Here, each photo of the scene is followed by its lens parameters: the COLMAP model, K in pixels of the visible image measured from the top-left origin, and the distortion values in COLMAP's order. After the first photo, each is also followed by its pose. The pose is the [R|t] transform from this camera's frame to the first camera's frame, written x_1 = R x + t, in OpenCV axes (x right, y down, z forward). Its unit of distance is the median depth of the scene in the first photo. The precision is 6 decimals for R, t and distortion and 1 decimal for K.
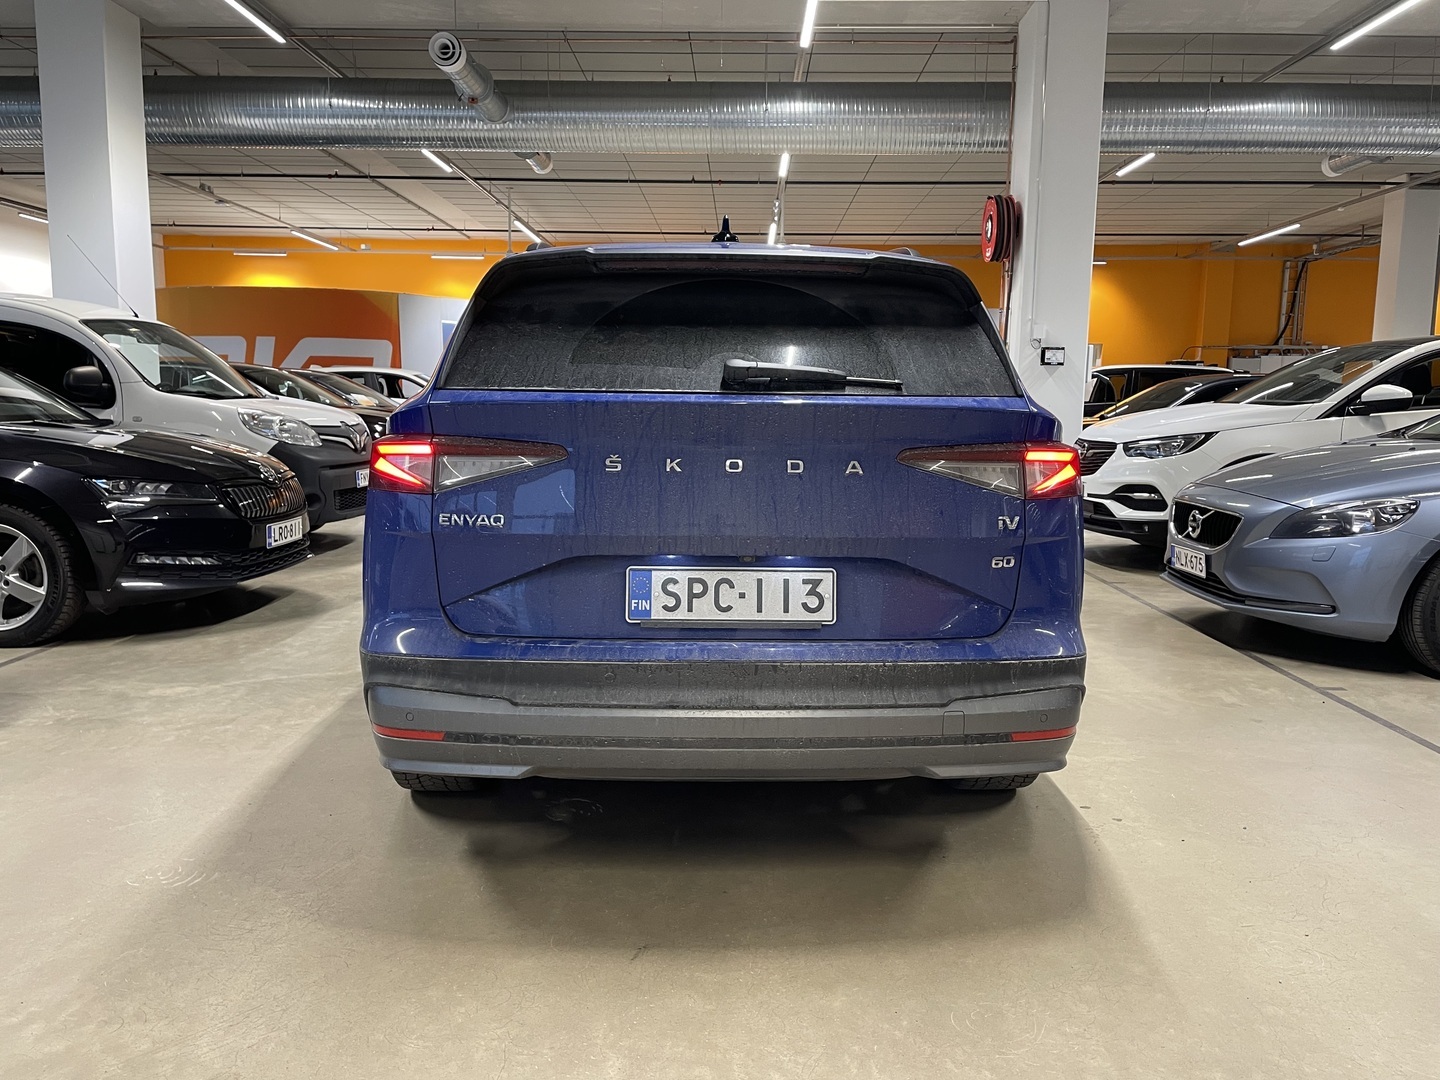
lens RADIAL K [[1082.4, 0, 727.1], [0, 1082.4, 533.1], [0, 0, 1]] dist [0.077109, -0.091684]
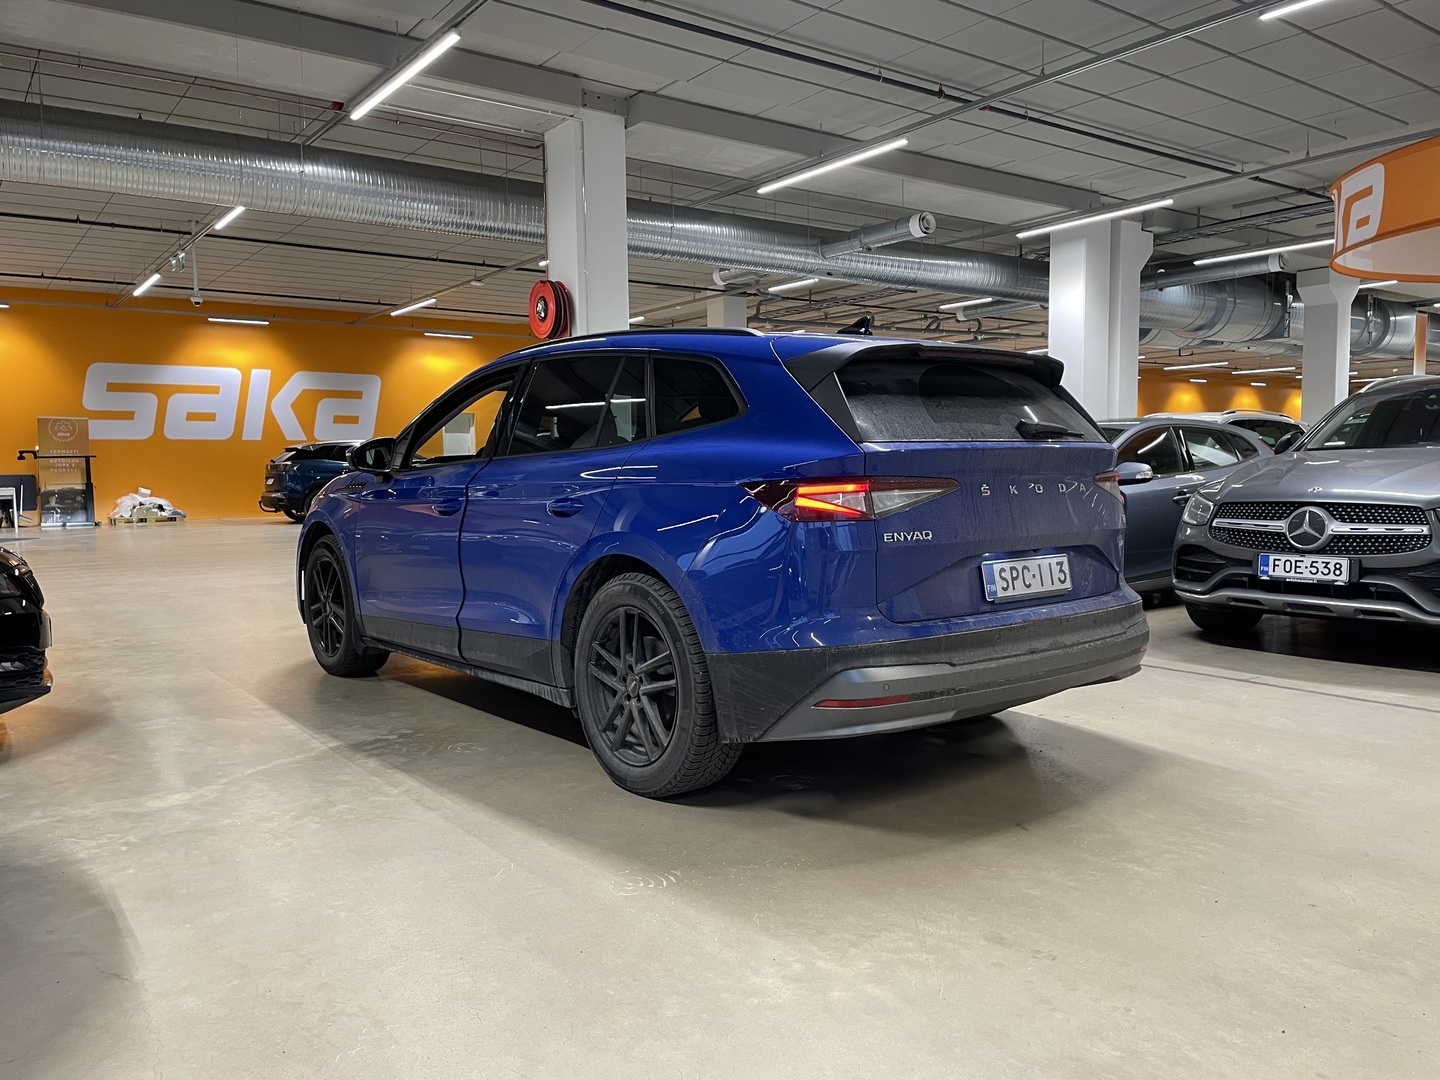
lens RADIAL K [[1082.4, 0, 724.8], [0, 1082.4, 532.0], [0, 0, 1]] dist [0.077109, -0.091684]
pose [[0.795252, -0.059320, 0.603370, -1.163261], [0.095703, 0.995007, -0.028315, -0.000937], [-0.598678, 0.080262, 0.796958, 0.049718]]
